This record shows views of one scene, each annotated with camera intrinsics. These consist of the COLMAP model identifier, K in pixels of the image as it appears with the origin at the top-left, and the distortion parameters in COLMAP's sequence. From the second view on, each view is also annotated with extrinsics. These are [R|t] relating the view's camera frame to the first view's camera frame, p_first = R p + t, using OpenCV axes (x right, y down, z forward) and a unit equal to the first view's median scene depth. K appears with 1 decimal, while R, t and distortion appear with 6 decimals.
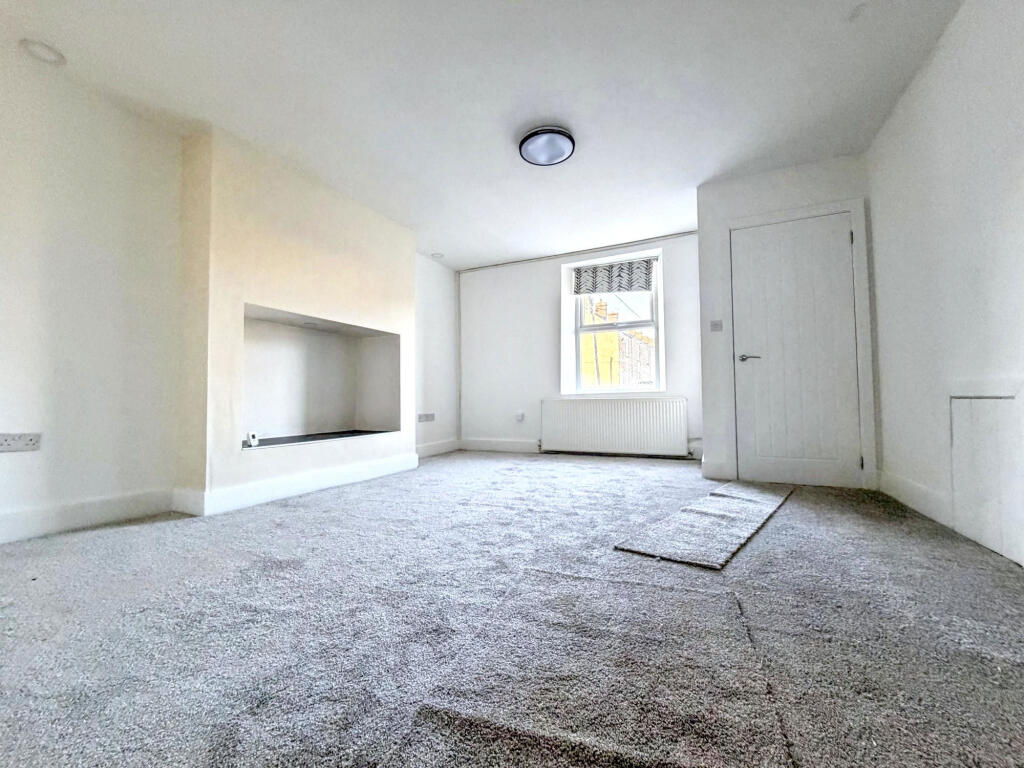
lens RADIAL K [[406.9, 0, 514.7], [0, 406.9, 384.4], [0, 0, 1]] dist [-0.000675, -0.000247]
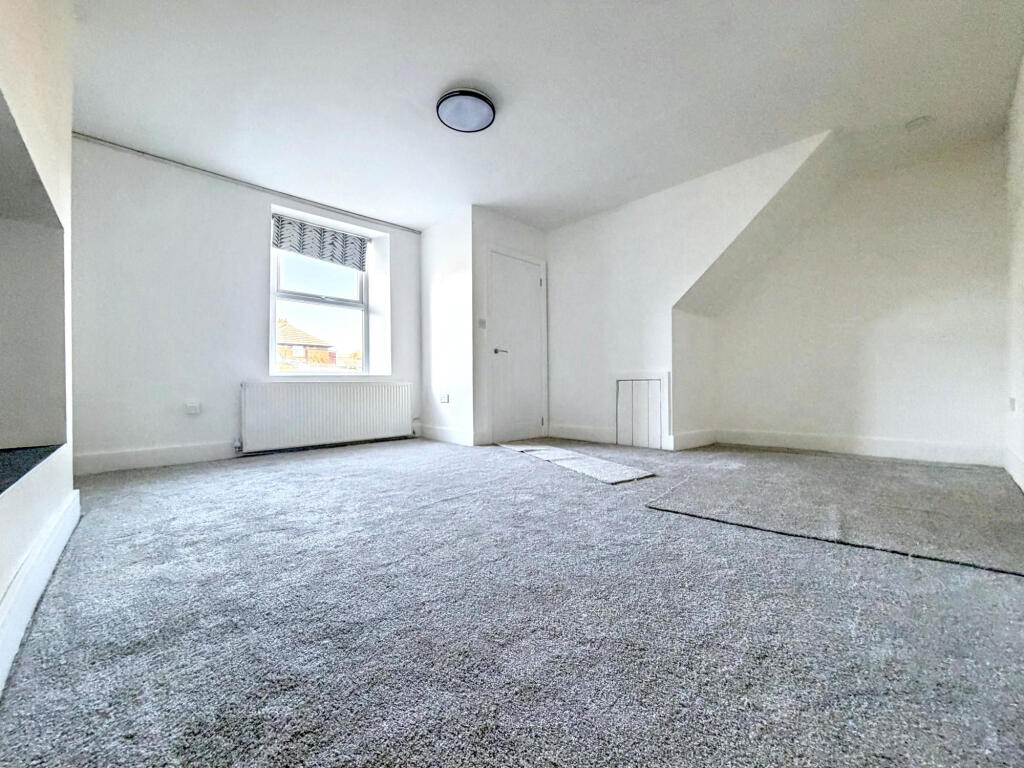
lens RADIAL K [[406.9, 0, 514.7], [0, 406.9, 384.4], [0, 0, 1]] dist [-0.000675, -0.000247]
pose [[0.365243, 0.007940, 0.930878, -0.425151], [-0.030132, 0.999540, 0.003298, 0.024468], [-0.930425, -0.029254, 0.365314, 0.296673]]
